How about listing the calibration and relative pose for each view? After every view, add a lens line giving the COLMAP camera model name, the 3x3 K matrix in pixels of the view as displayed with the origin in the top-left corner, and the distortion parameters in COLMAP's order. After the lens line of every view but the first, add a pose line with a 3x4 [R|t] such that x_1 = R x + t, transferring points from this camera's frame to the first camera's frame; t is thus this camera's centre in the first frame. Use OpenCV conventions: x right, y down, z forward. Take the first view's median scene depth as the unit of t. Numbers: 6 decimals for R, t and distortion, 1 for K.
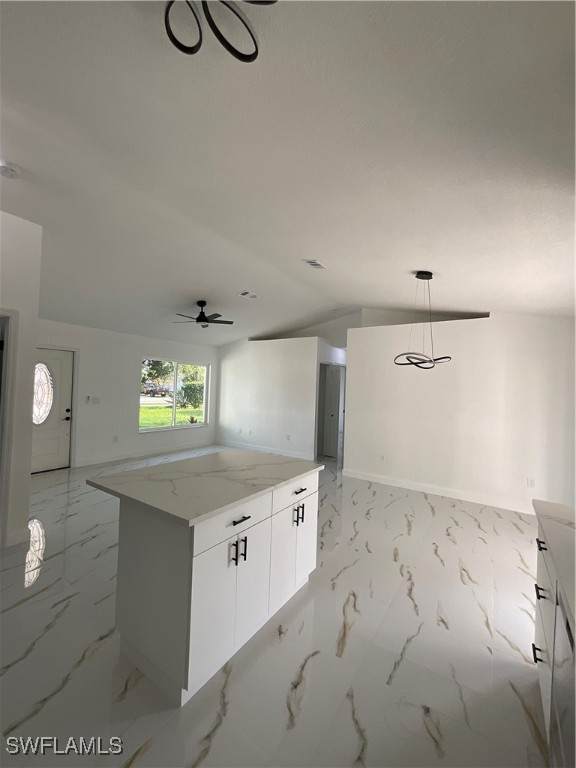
lens RADIAL K [[310.0, 0, 287.8], [0, 310.0, 384.0], [0, 0, 1]] dist [0.000056, 0.000178]
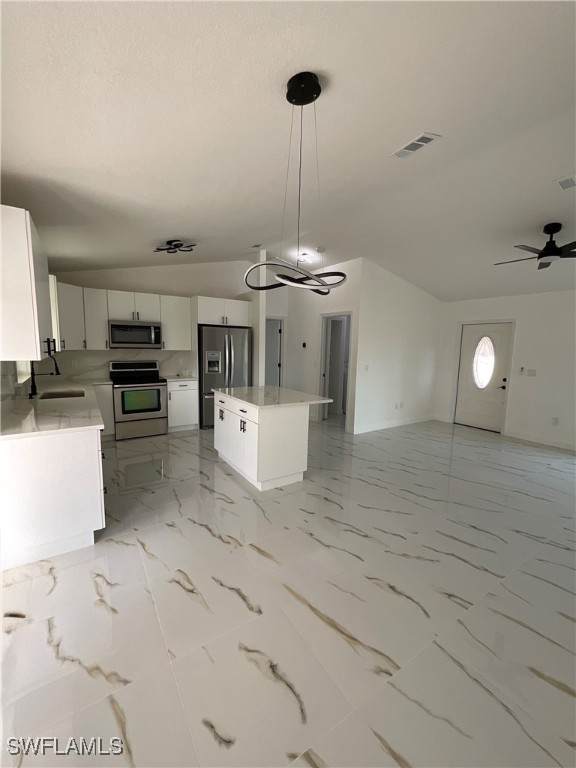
lens RADIAL K [[310.0, 0, 288.4], [0, 310.0, 384.3], [0, 0, 1]] dist [0.000056, 0.000178]
pose [[-0.378247, 0.074109, -0.922733, 0.892305], [-0.031705, 0.995168, 0.092923, 0.042016], [0.925162, 0.064404, -0.374070, 1.163181]]
